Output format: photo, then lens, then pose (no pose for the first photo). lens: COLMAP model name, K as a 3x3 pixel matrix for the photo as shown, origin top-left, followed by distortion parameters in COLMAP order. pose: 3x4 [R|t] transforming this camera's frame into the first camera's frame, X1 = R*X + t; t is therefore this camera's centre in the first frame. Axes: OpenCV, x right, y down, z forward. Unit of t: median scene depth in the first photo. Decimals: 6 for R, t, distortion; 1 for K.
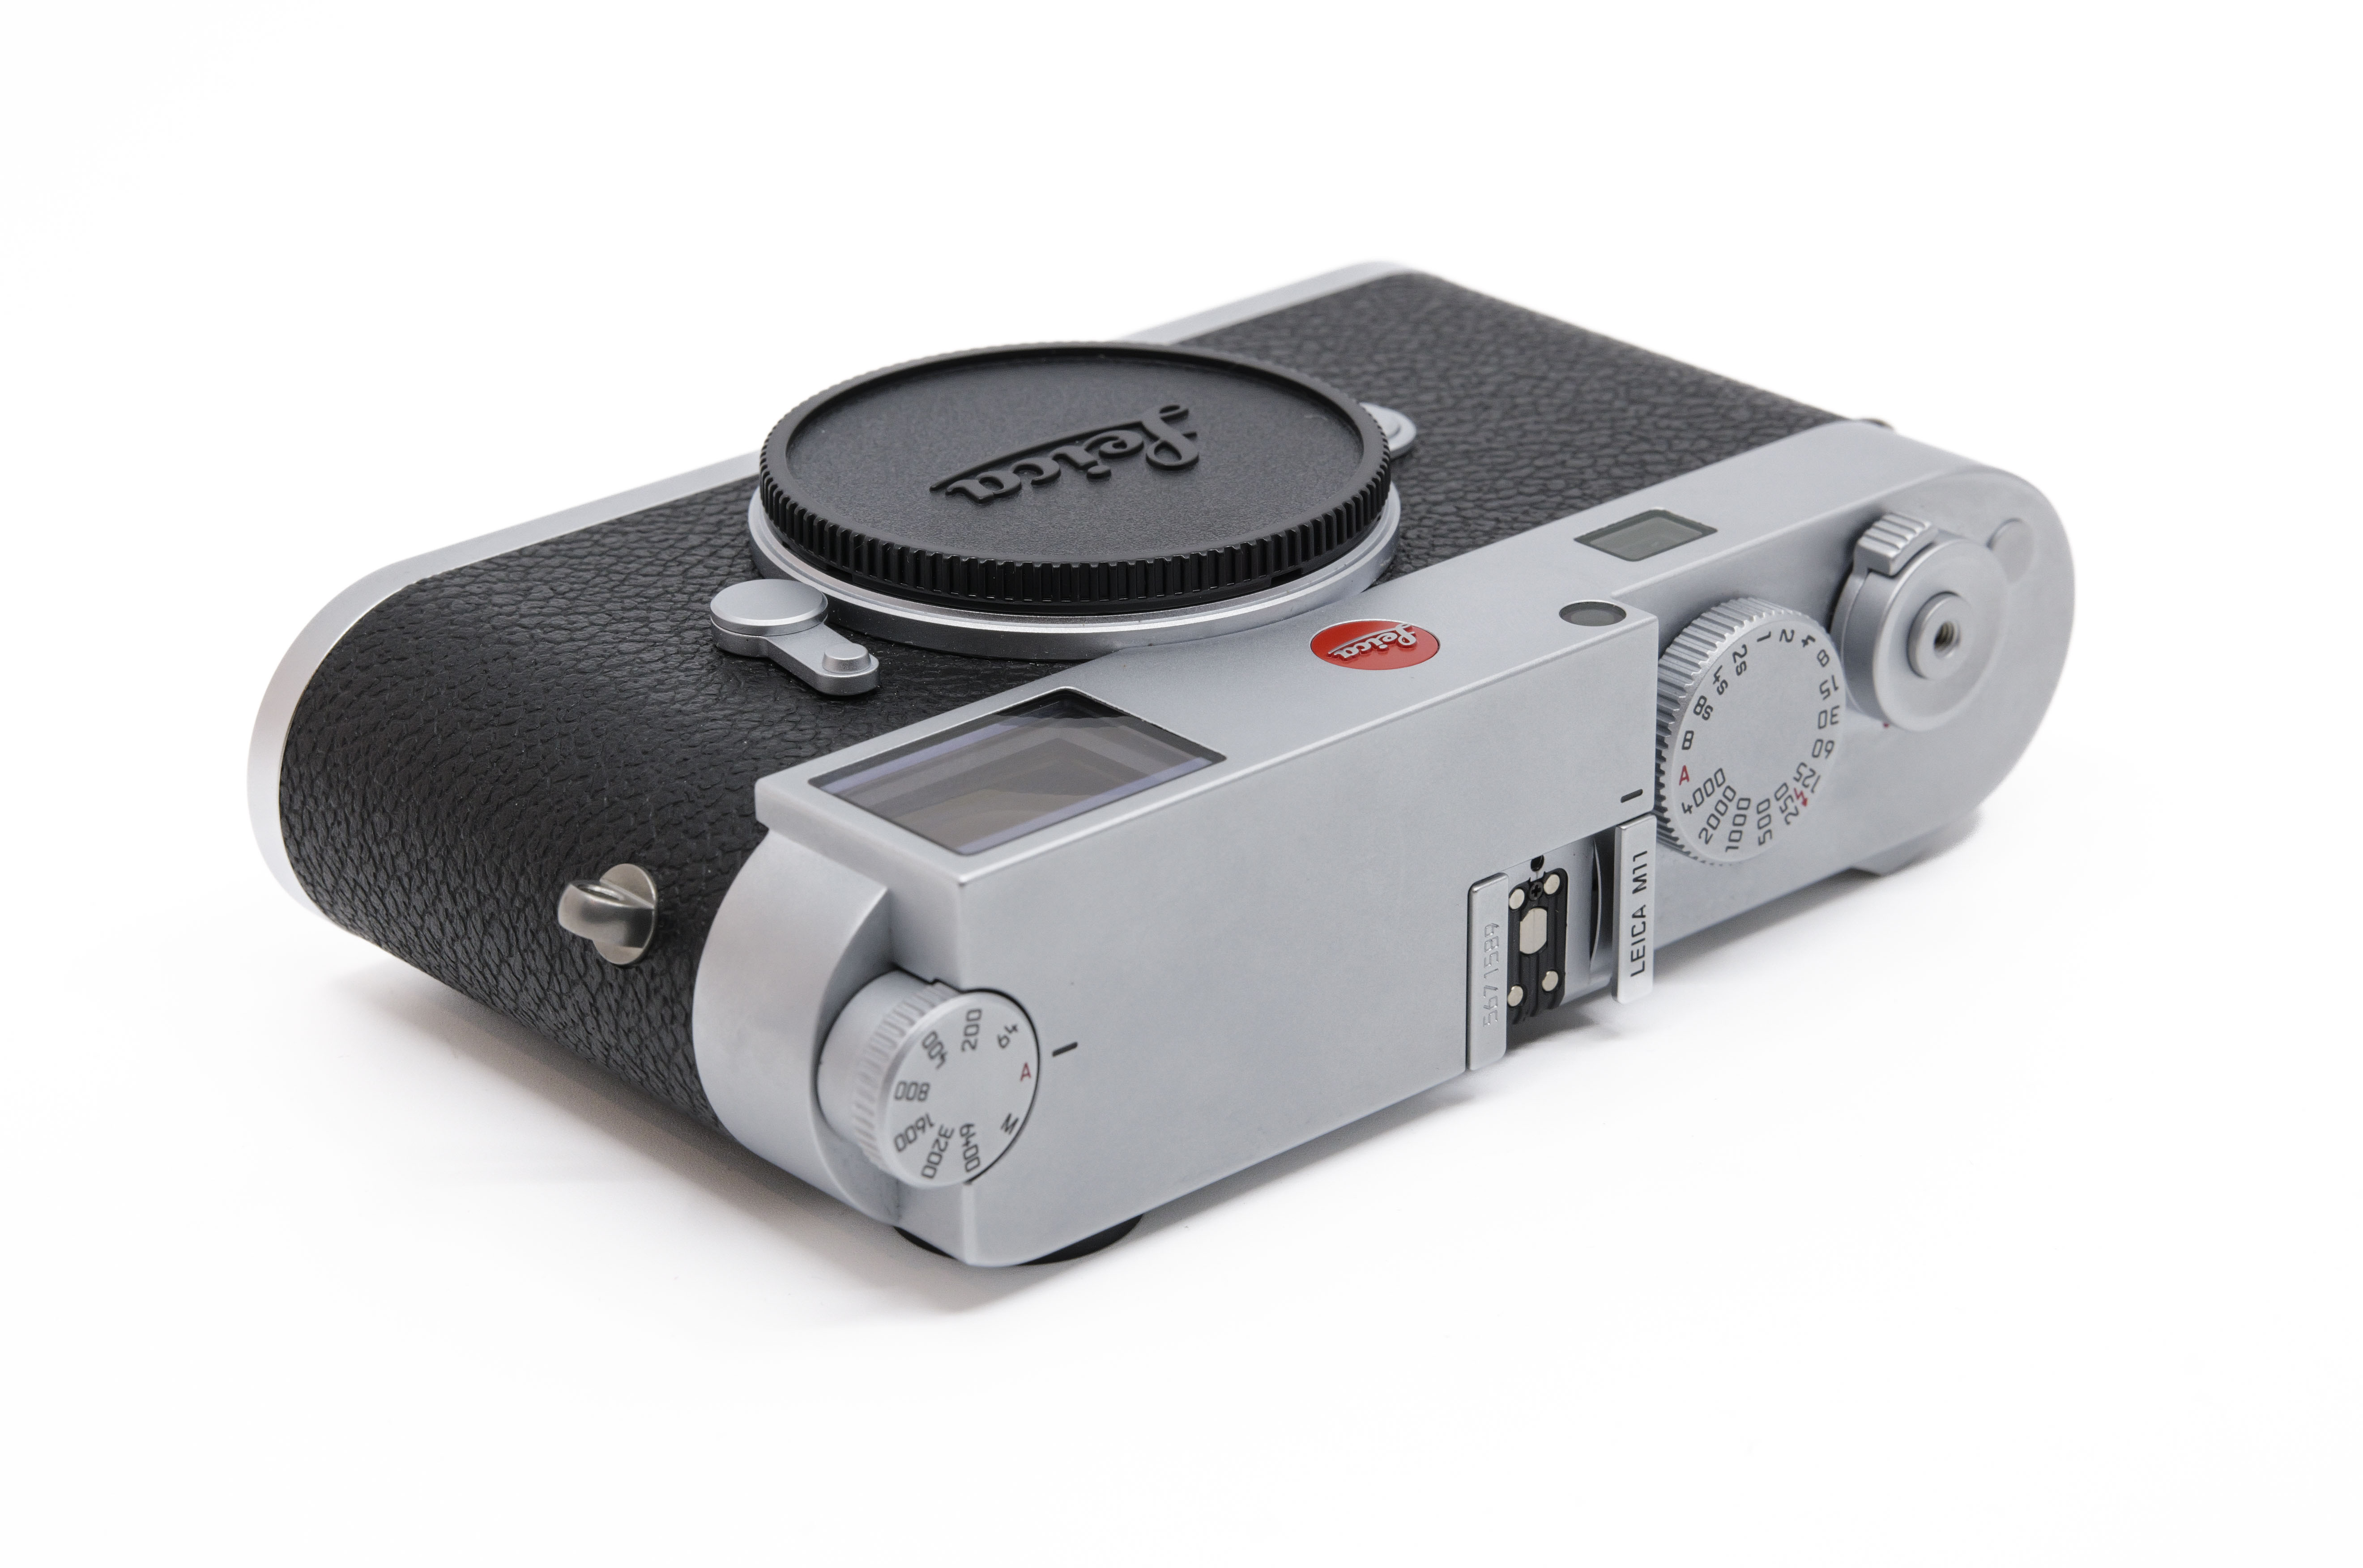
lens RADIAL K [[6289.1, 0, 1181.5], [0, 6289.1, 784.0], [0, 0, 1]] dist [0.194984, -0.456238]
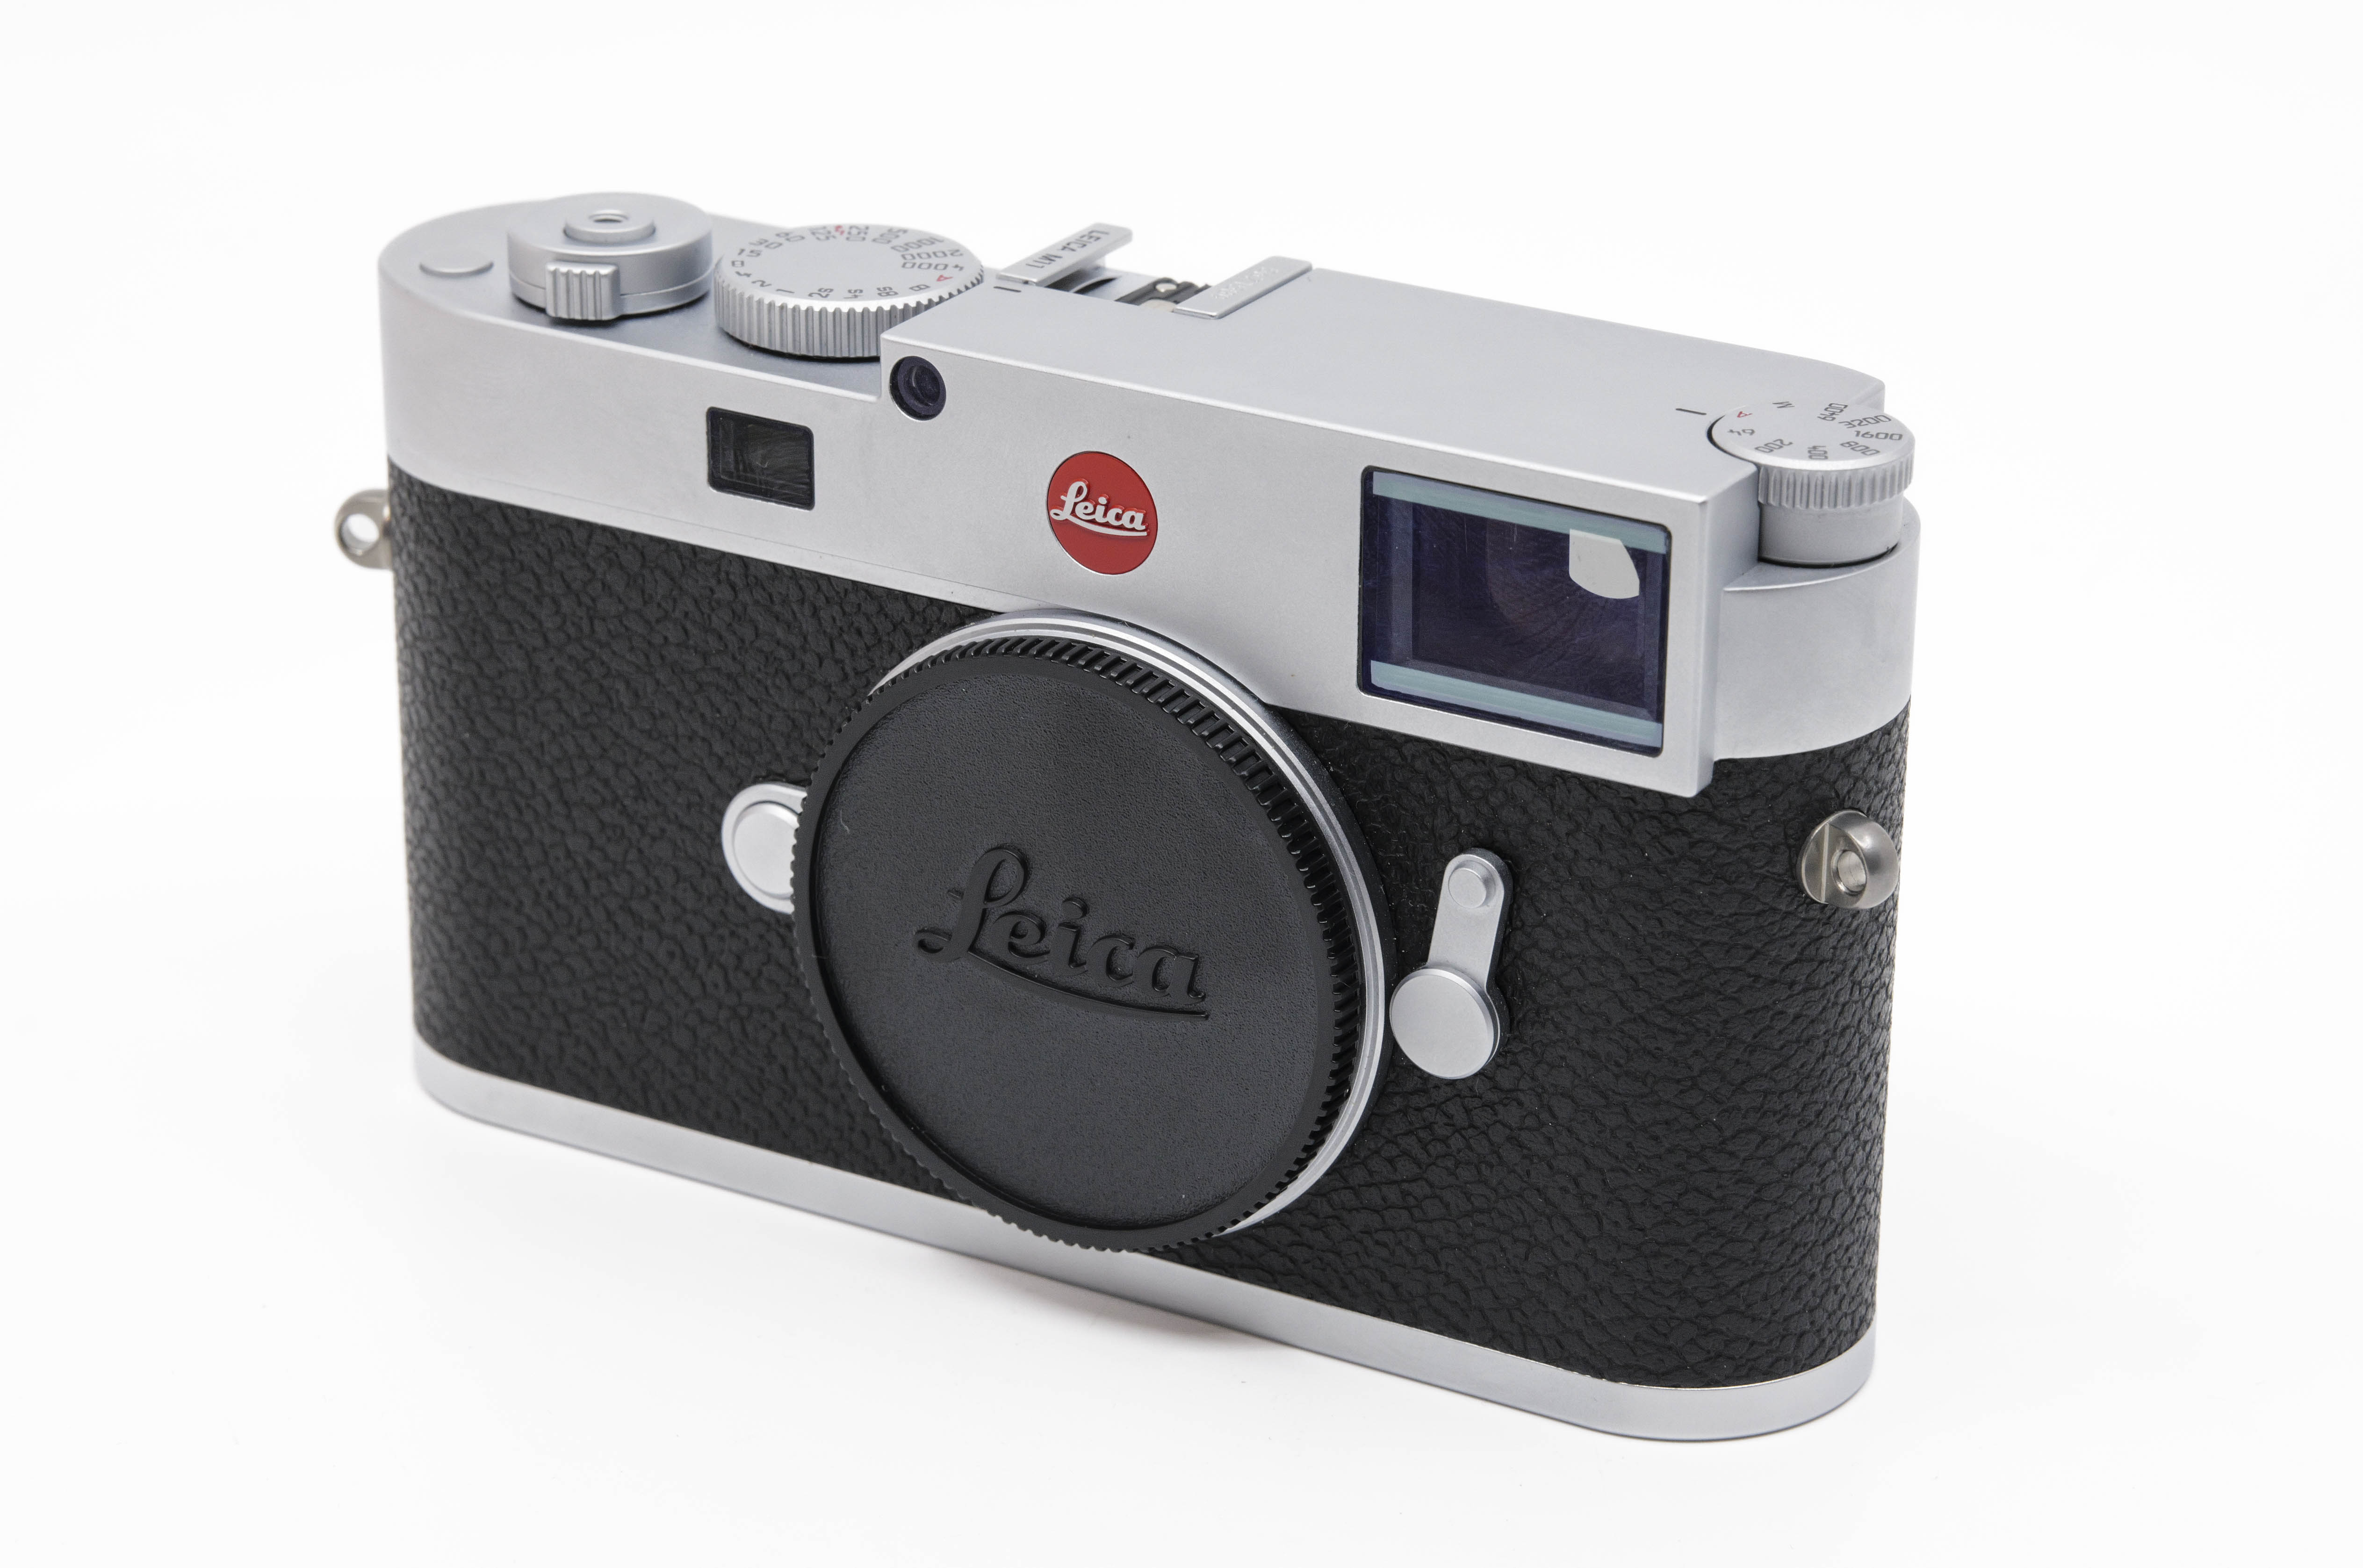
lens RADIAL K [[6289.1, 0, 1181.5], [0, 6289.1, 784.0], [0, 0, 1]] dist [0.194984, -0.456238]
pose [[-0.628356, -0.771578, 0.099175, -0.106319], [0.704765, -0.510642, 0.492494, -0.511512], [-0.329355, 0.379357, 0.864647, 0.146501]]
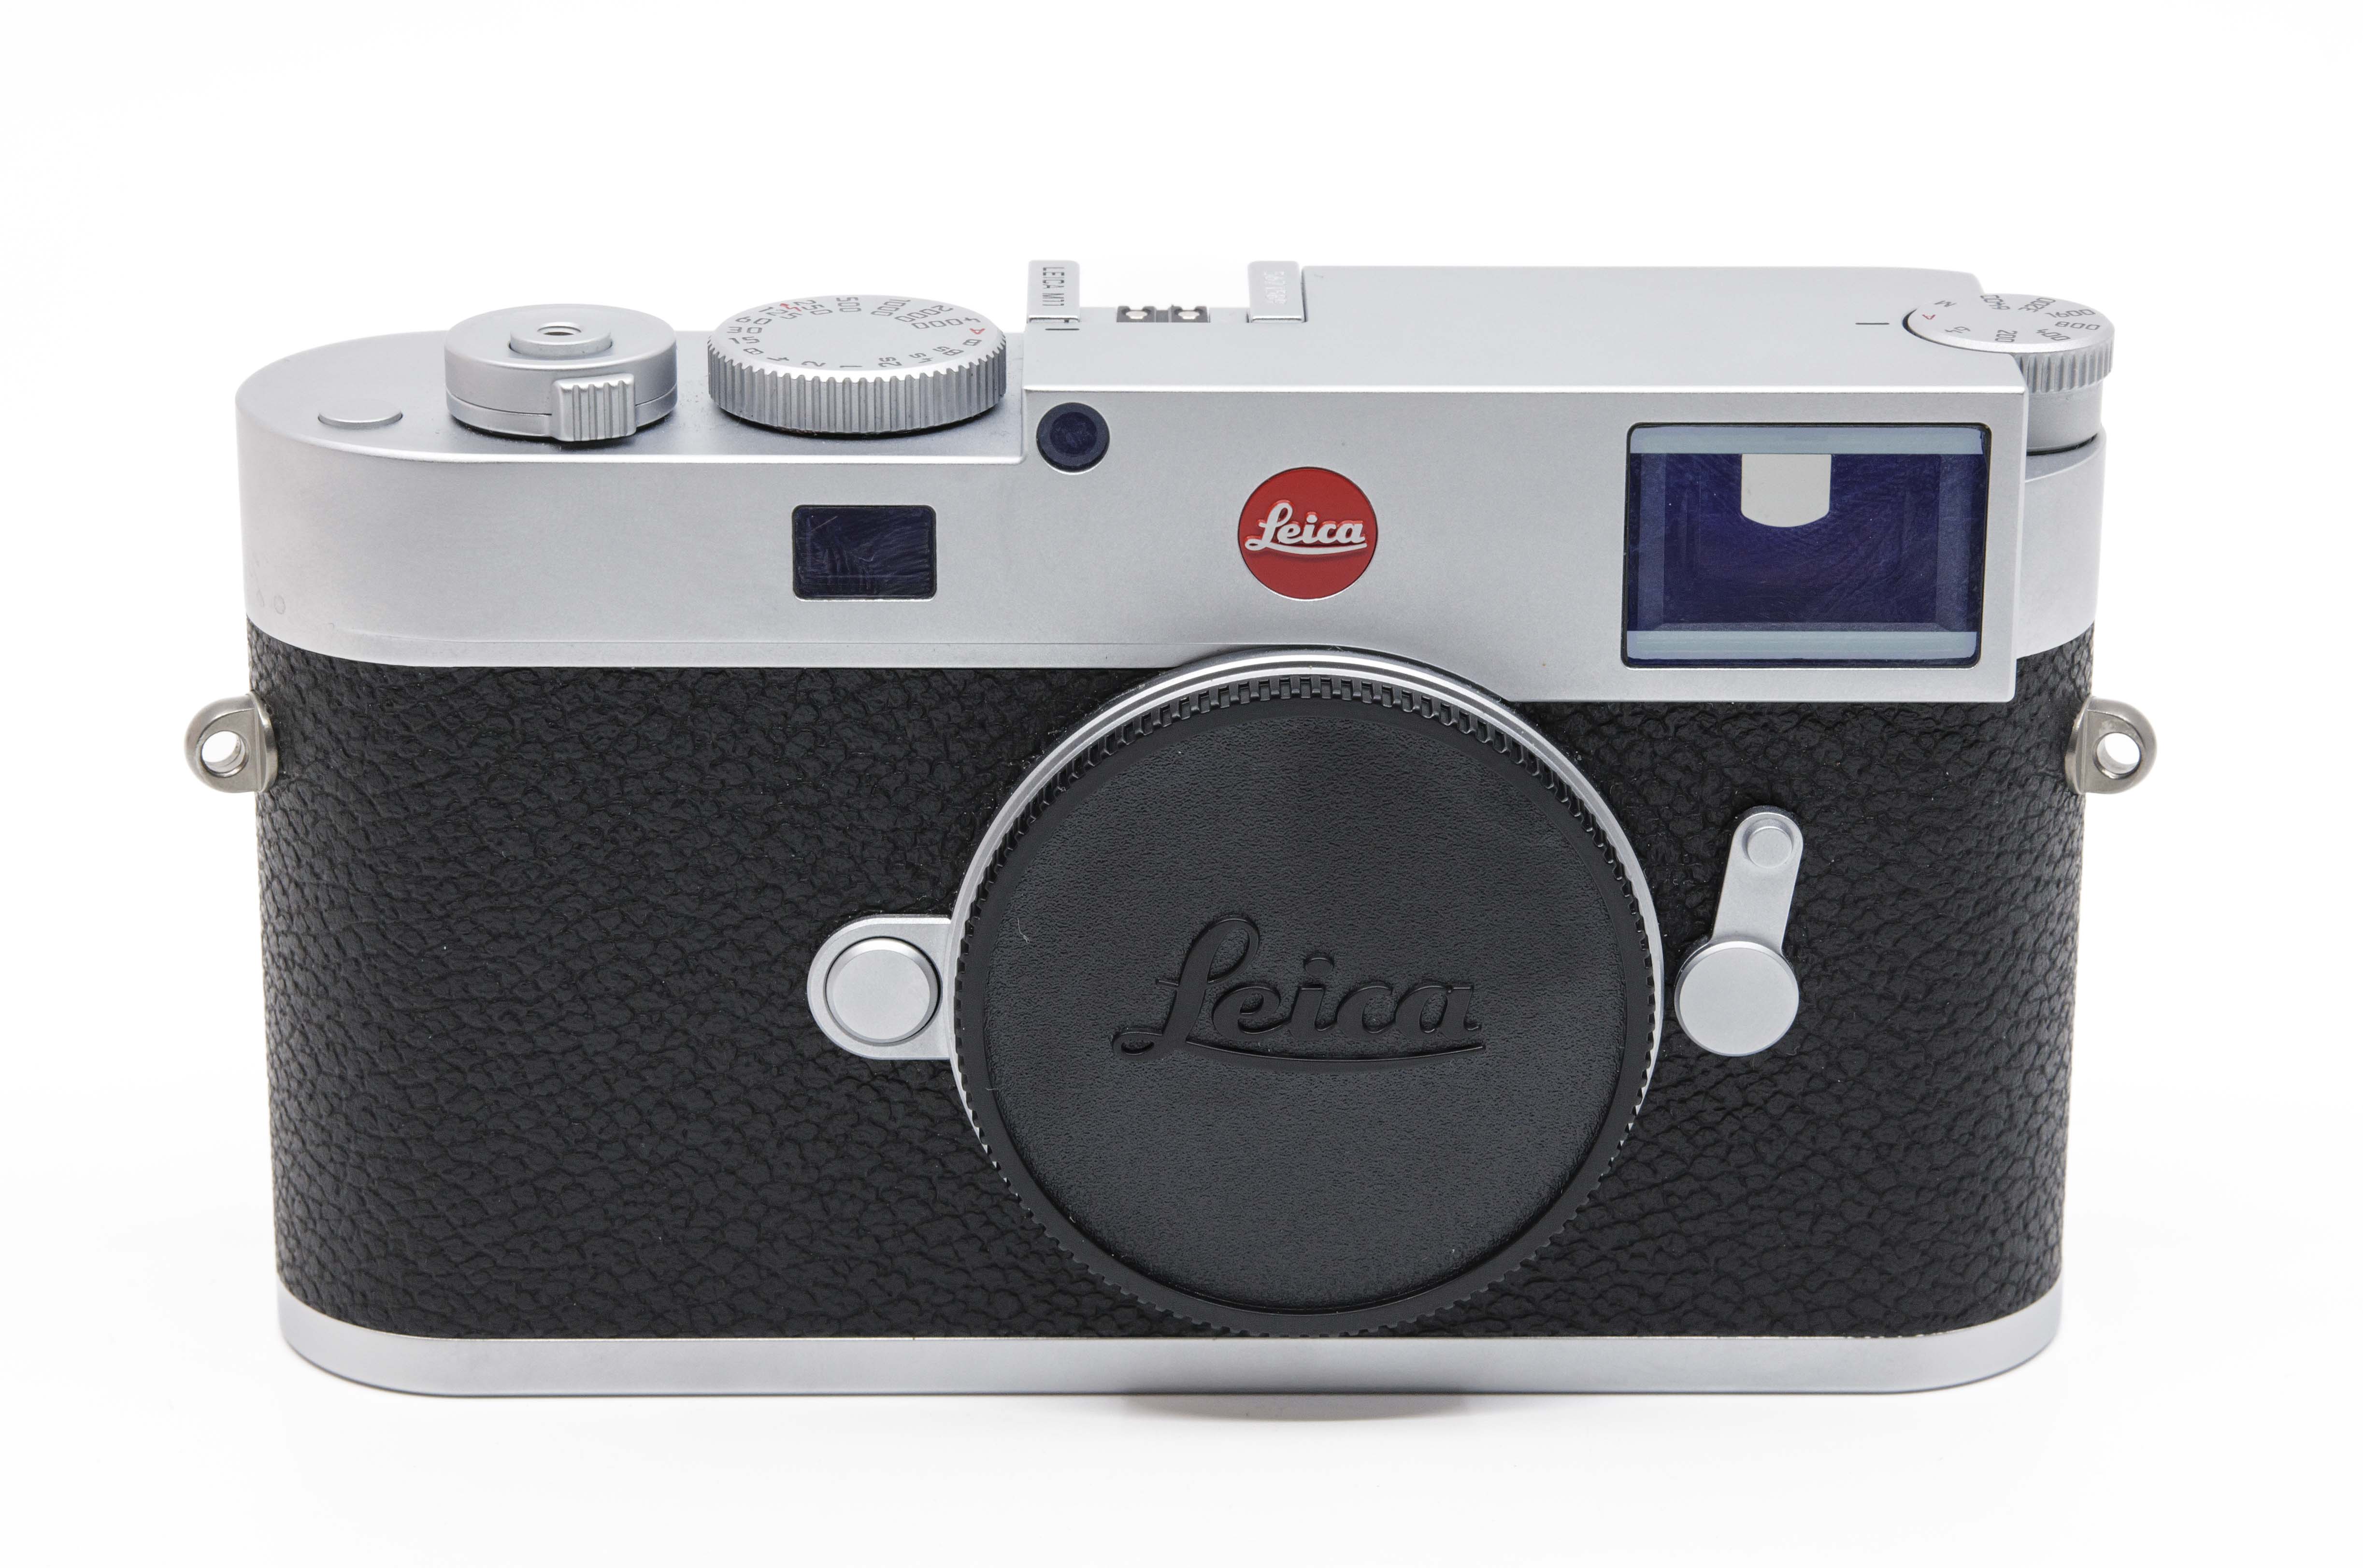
lens RADIAL K [[6289.0, 0, 1181.5], [0, 6289.0, 784.0], [0, 0, 1]] dist [0.194984, -0.456238]
pose [[-0.737037, -0.634835, -0.231865, 0.227707], [0.256985, -0.580544, 0.772611, -0.738831], [-0.625088, 0.509857, 0.591025, 0.472389]]
